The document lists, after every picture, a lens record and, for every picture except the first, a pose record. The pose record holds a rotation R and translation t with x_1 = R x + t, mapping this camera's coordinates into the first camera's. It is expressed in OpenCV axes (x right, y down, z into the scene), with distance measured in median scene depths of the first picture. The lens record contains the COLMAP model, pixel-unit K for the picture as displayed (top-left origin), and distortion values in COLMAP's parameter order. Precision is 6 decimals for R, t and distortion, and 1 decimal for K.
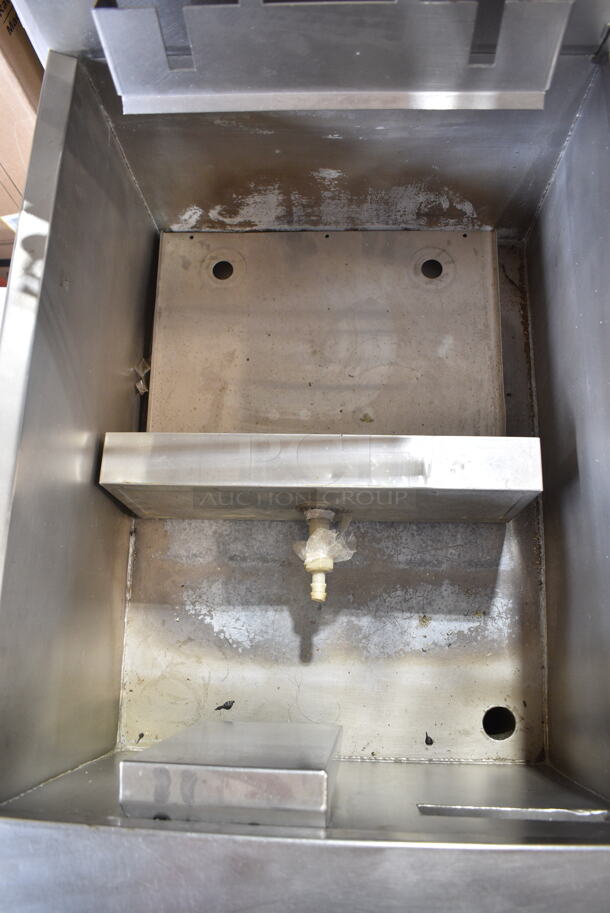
lens RADIAL K [[708.8, 0, 305.3], [0, 708.8, 463.0], [0, 0, 1]] dist [-0.096682, 0.011990]
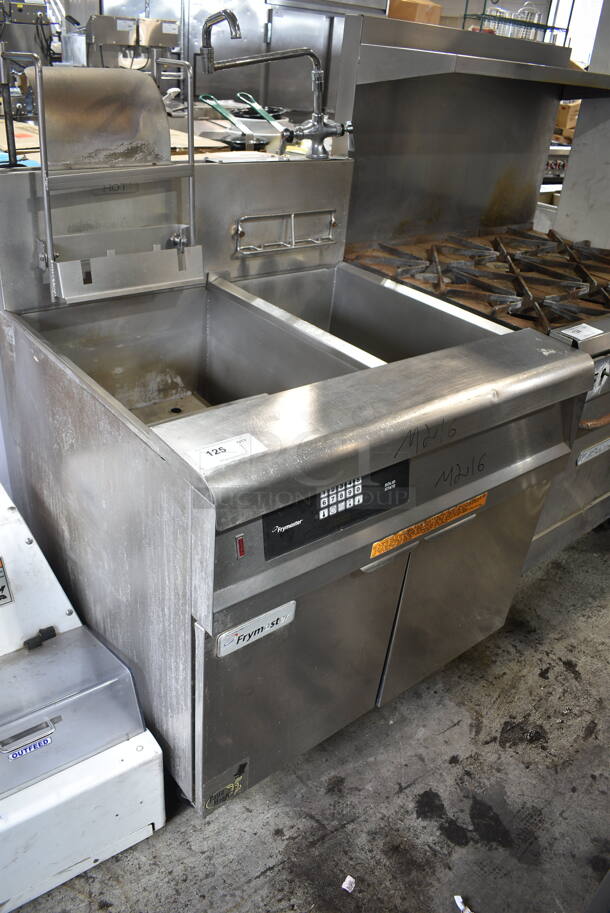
lens RADIAL K [[708.8, 0, 303.2], [0, 708.8, 460.4], [0, 0, 1]] dist [-0.096682, 0.011990]
pose [[0.755560, -0.233190, 0.612169, -0.880245], [0.591091, 0.645517, -0.483652, 1.088025], [-0.282383, 0.727276, 0.625564, -0.292462]]
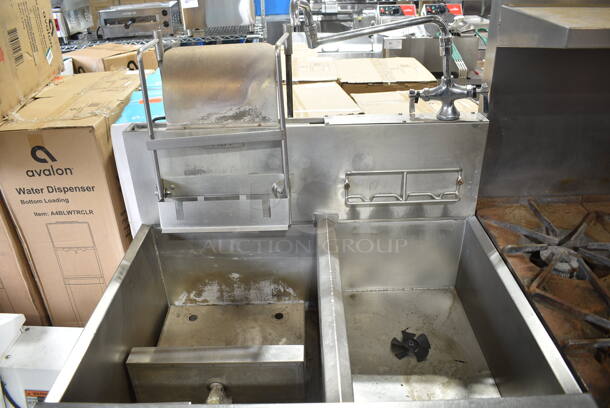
lens RADIAL K [[473.6, 0, 301.0], [0, 473.6, 204.1], [0, 0, 1]] dist [-0.096682, 0.011990]
pose [[0.999576, 0.006015, 0.028502, 0.222507], [0.016581, 0.686993, -0.726475, 0.686437], [-0.023950, 0.726639, 0.686602, -0.430675]]
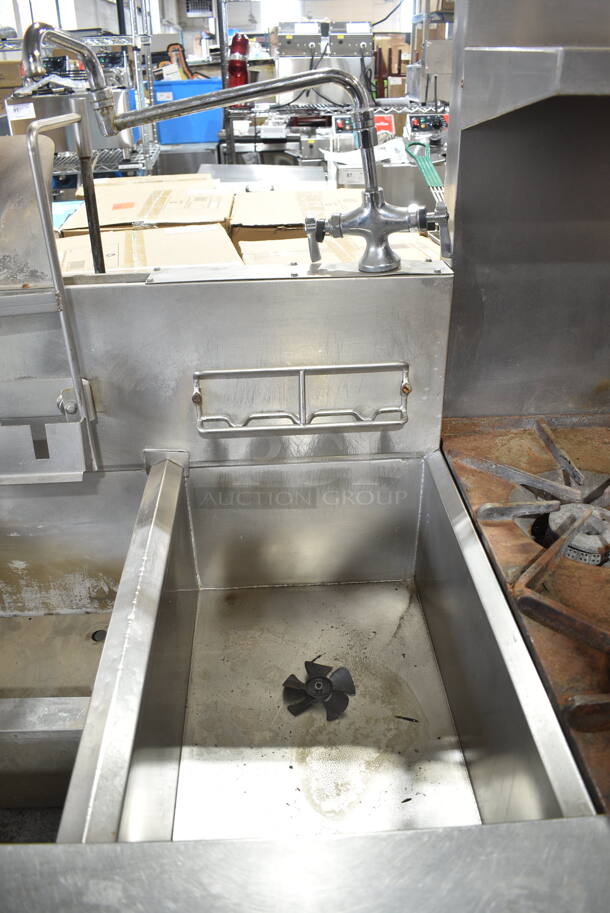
lens RADIAL K [[708.8, 0, 301.4], [0, 708.8, 459.7], [0, 0, 1]] dist [-0.096682, 0.011990]
pose [[0.996788, -0.009653, 0.079504, 0.498013], [0.063330, 0.702672, -0.708690, 0.500240], [-0.049024, 0.711448, 0.701026, -0.225838]]
